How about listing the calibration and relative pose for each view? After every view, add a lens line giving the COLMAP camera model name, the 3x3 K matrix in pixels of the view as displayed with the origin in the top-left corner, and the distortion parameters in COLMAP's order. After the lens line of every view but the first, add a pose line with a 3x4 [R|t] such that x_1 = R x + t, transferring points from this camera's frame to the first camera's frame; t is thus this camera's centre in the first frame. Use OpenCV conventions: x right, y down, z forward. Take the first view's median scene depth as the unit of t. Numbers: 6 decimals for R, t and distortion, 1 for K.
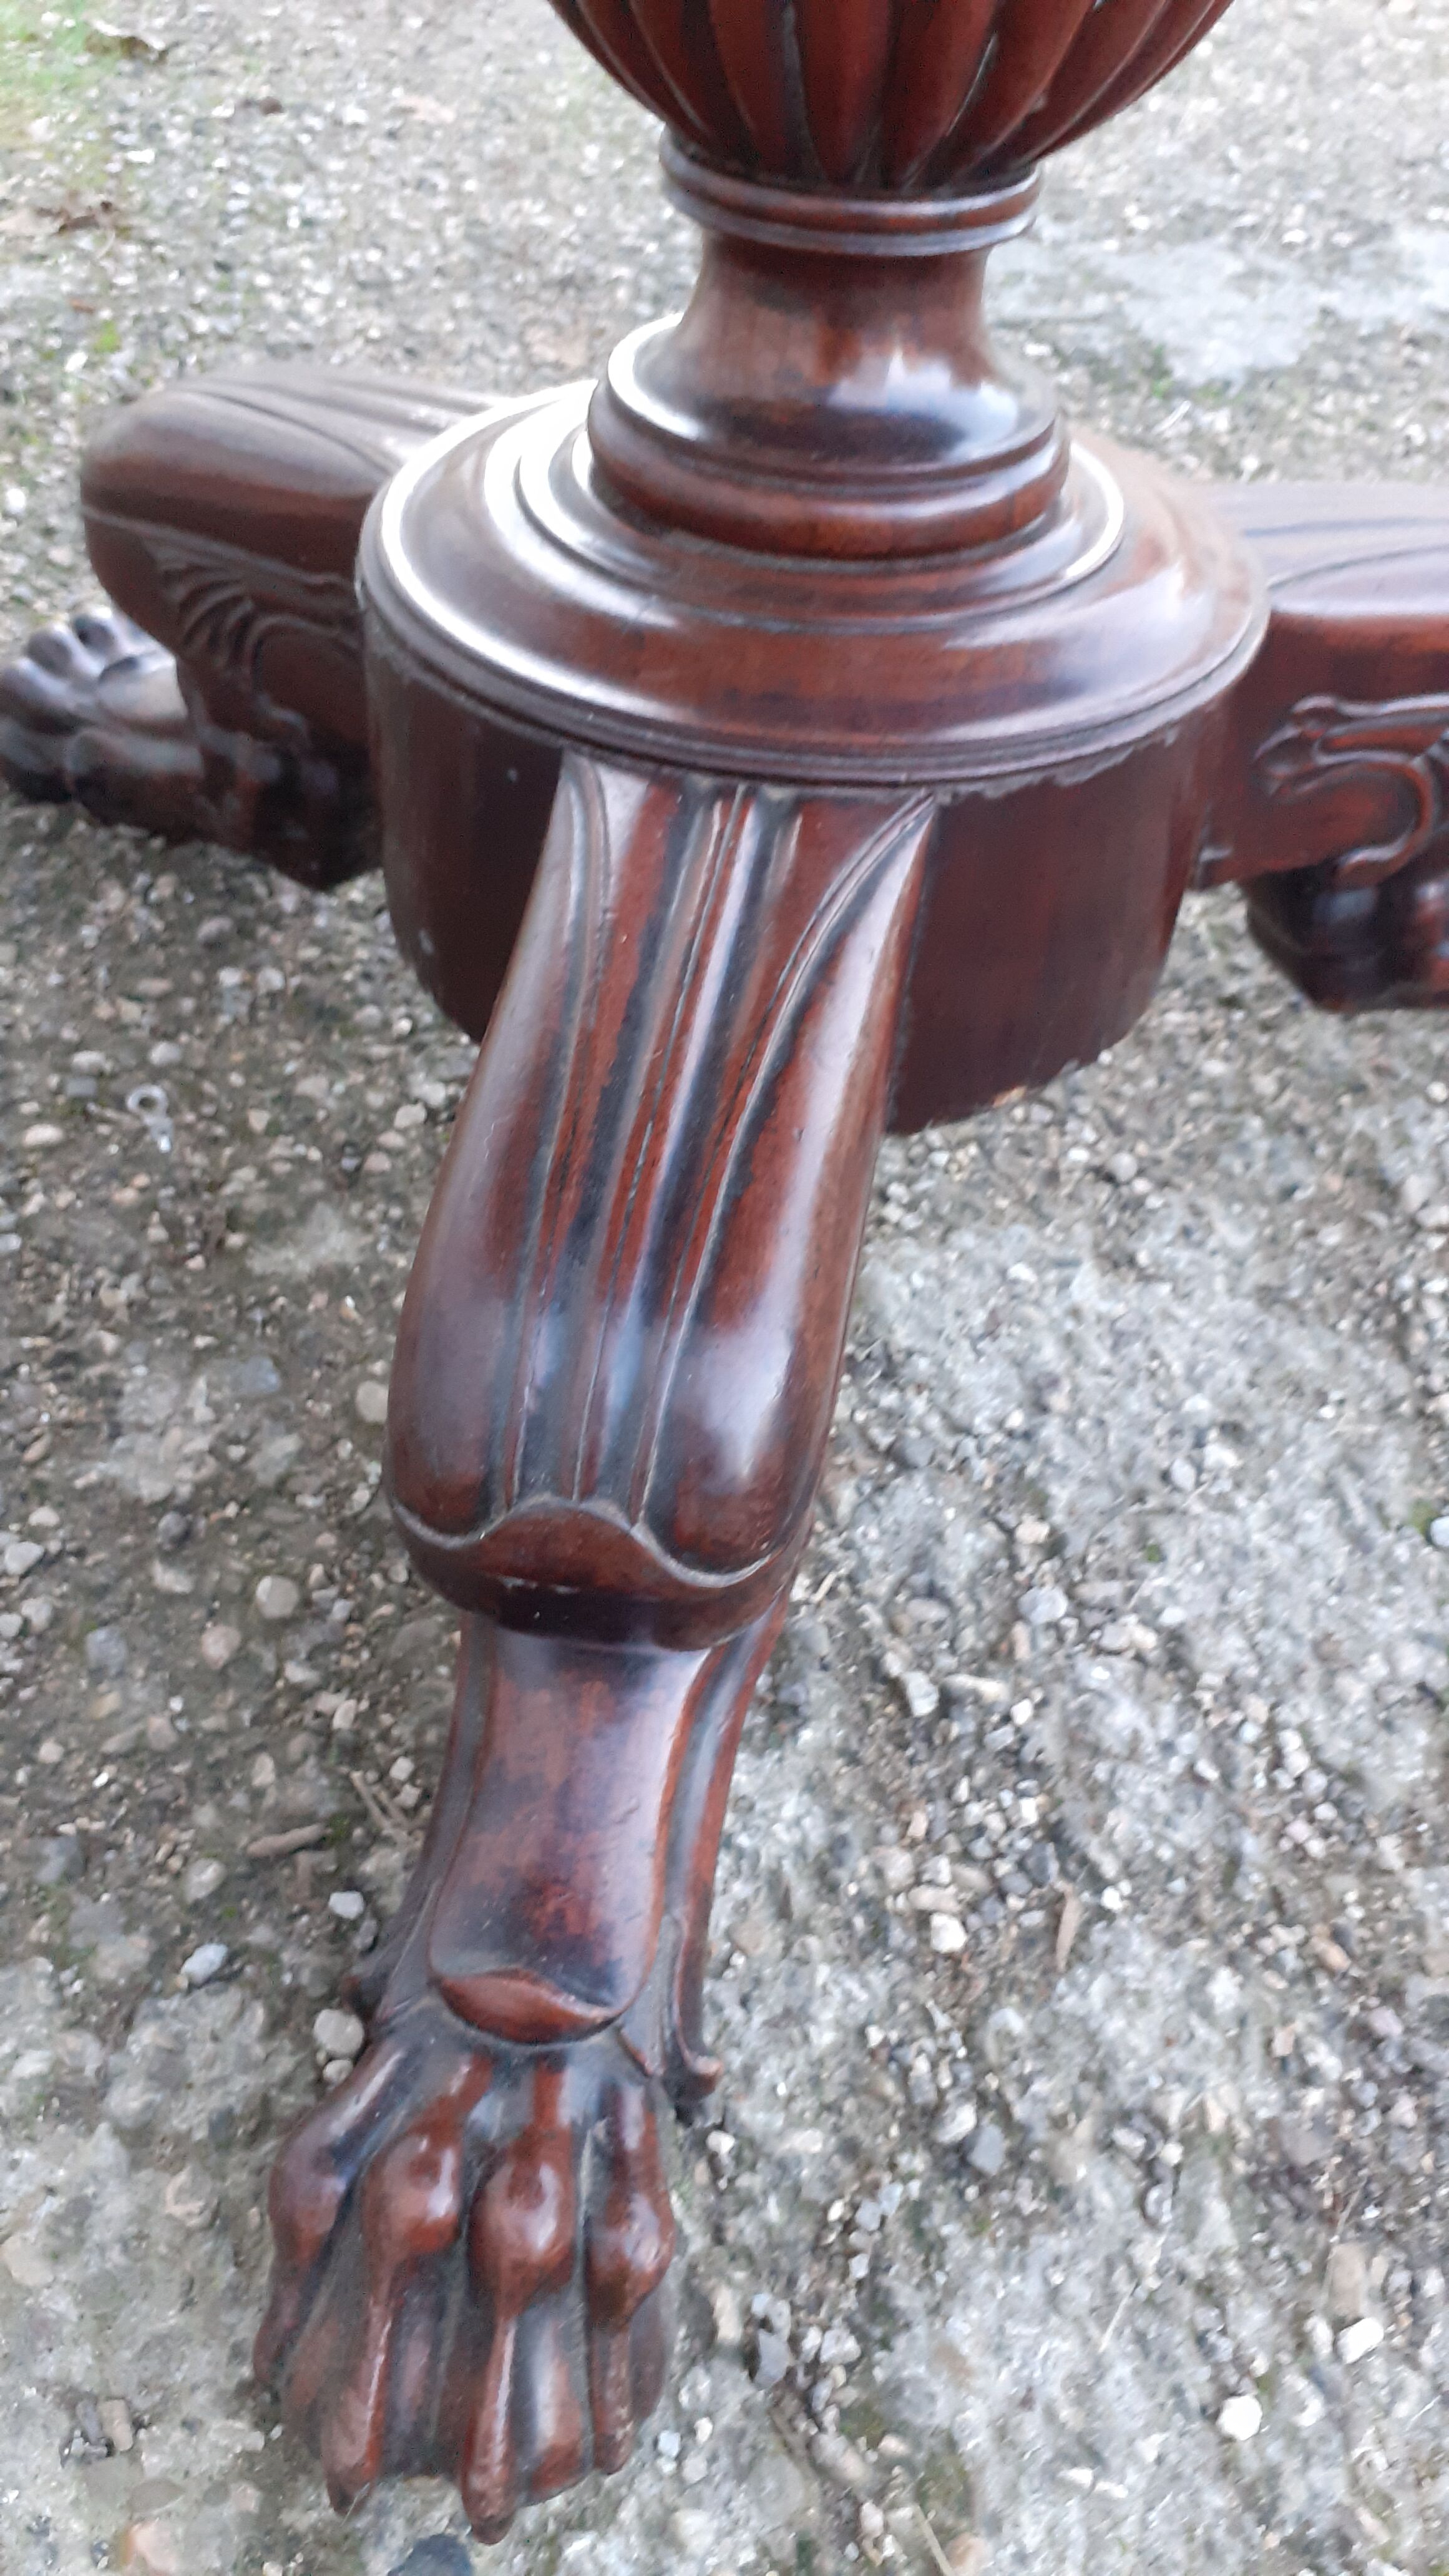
lens RADIAL K [[2123.4, 0, 722.0], [0, 2123.4, 1187.8], [0, 0, 1]] dist [0.041533, -0.081638]
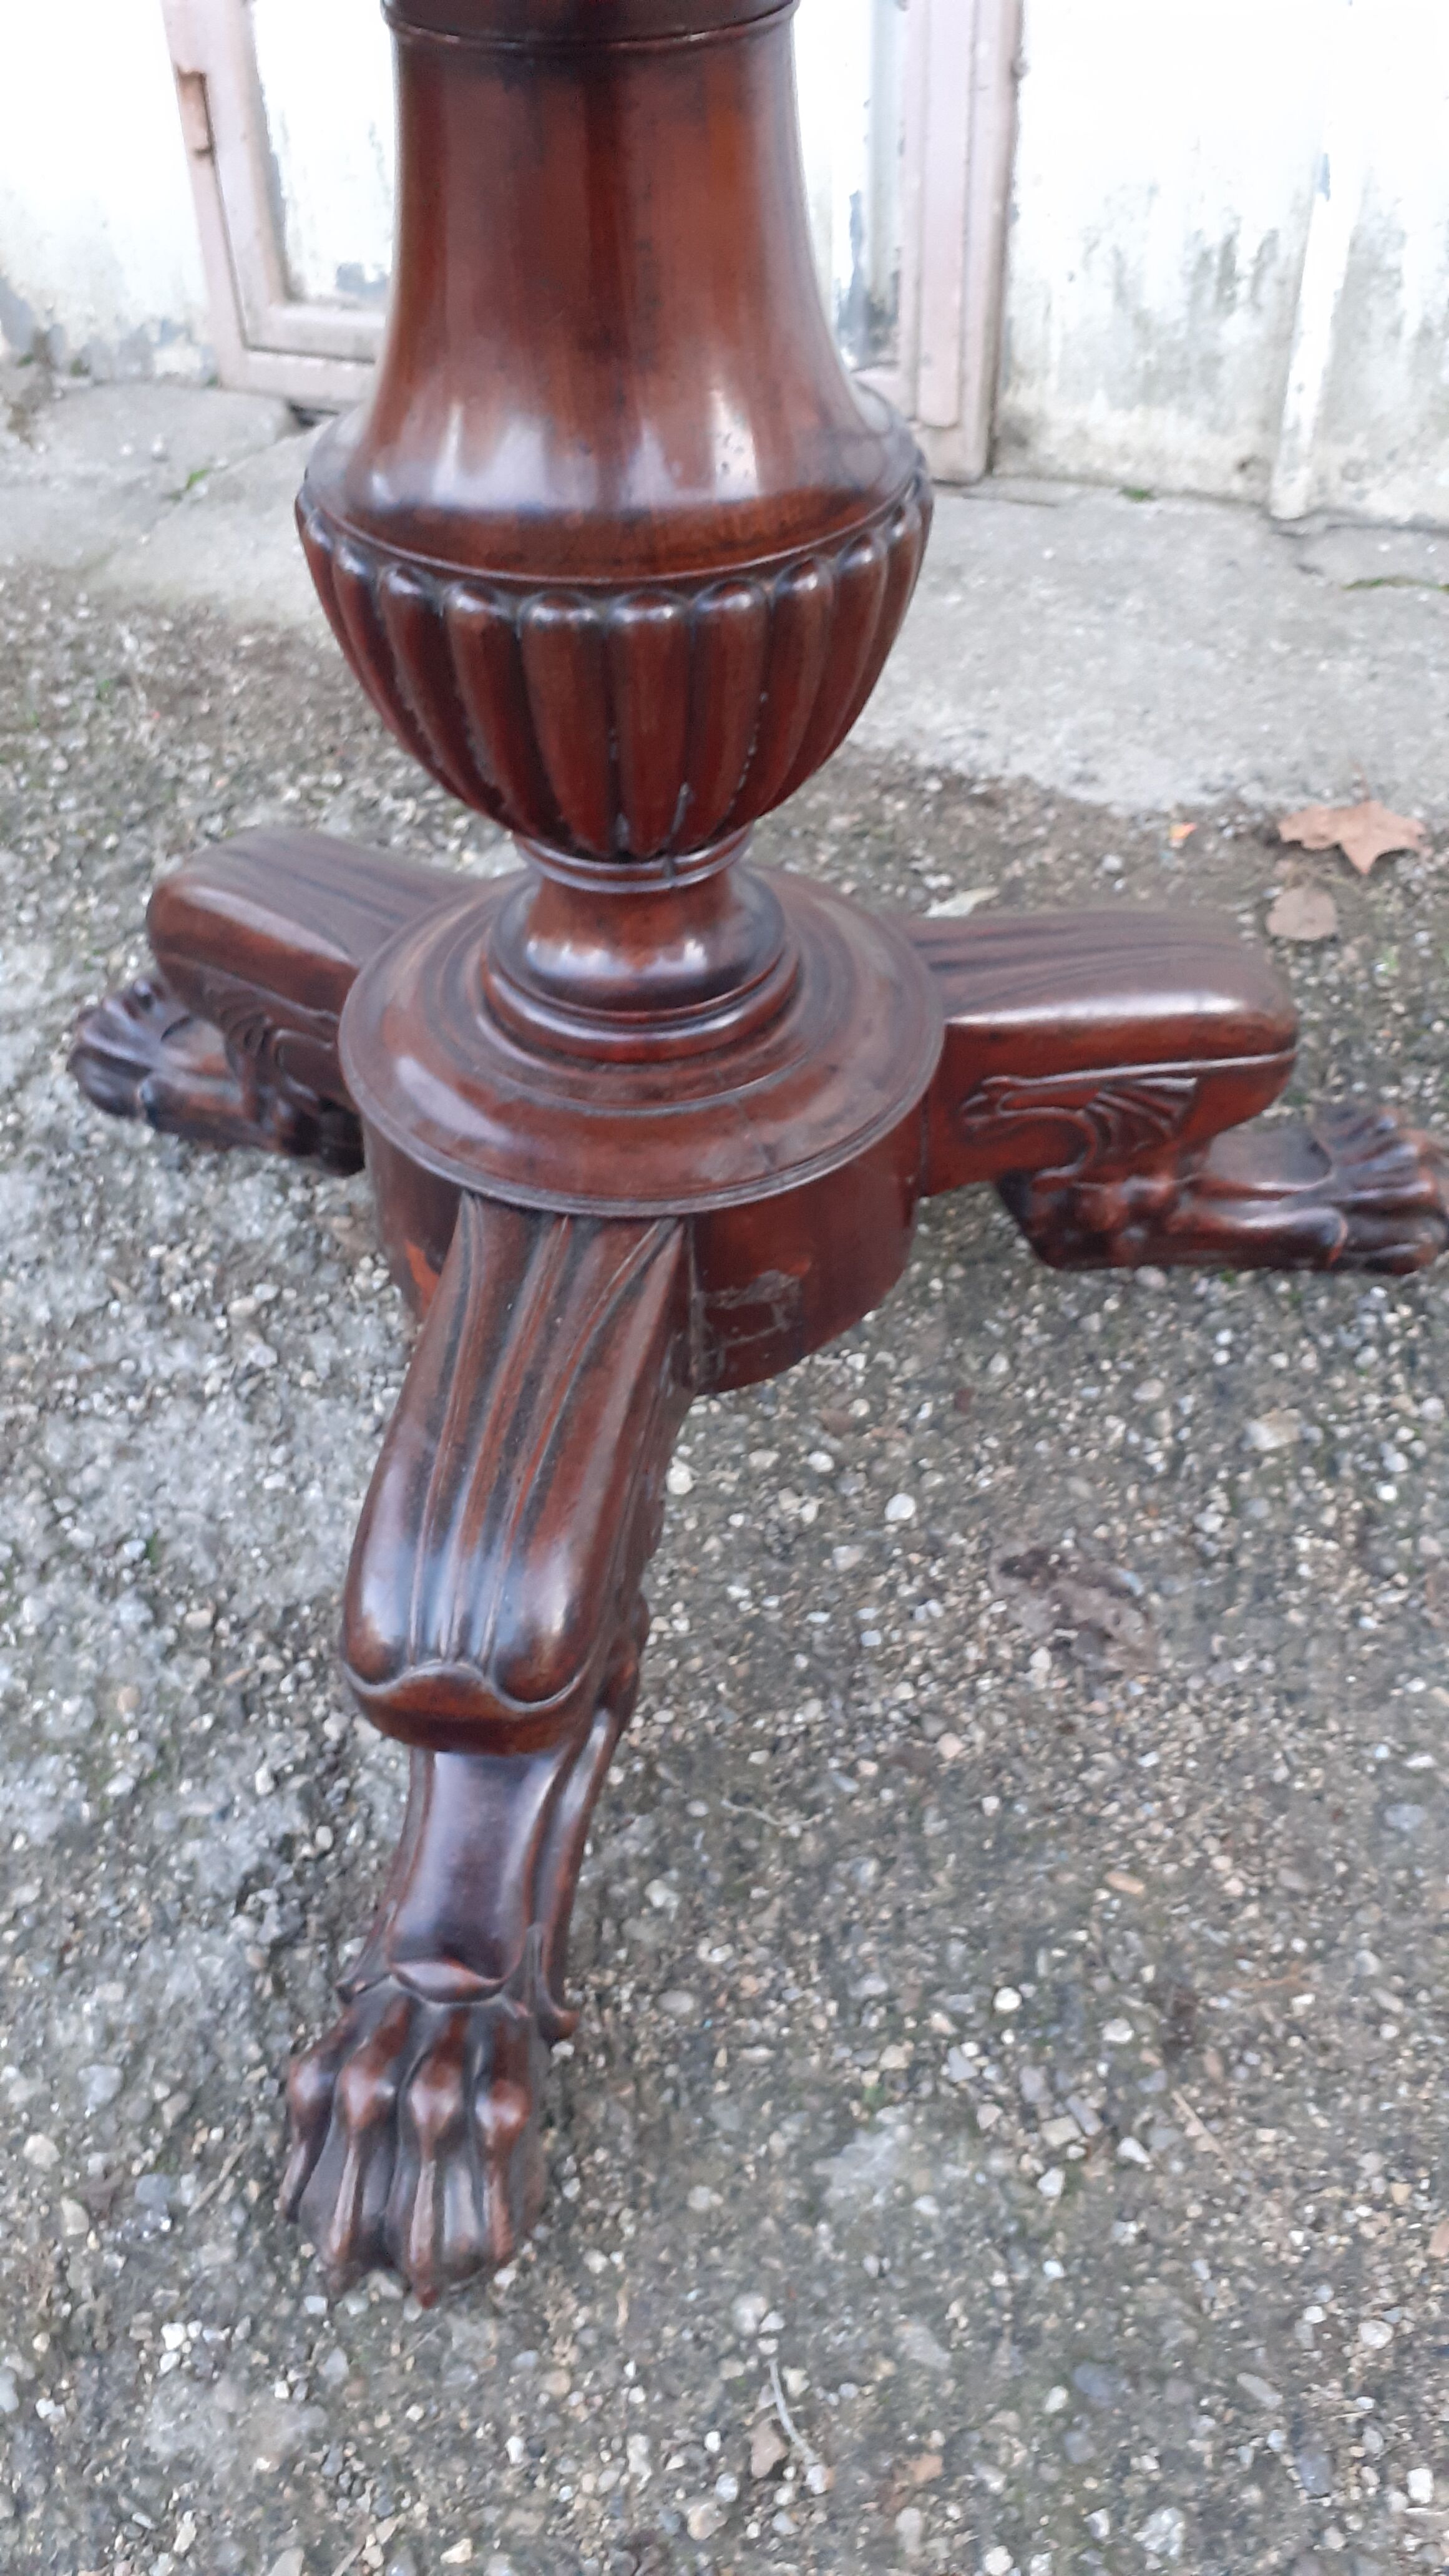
lens RADIAL K [[2123.4, 0, 721.9], [0, 2123.4, 1271.0], [0, 0, 1]] dist [0.041533, -0.081638]
pose [[-0.512573, 0.553264, -0.656634, 0.996092], [-0.565315, 0.358157, 0.743063, -1.250563], [0.646288, 0.752079, 0.129187, 0.916632]]
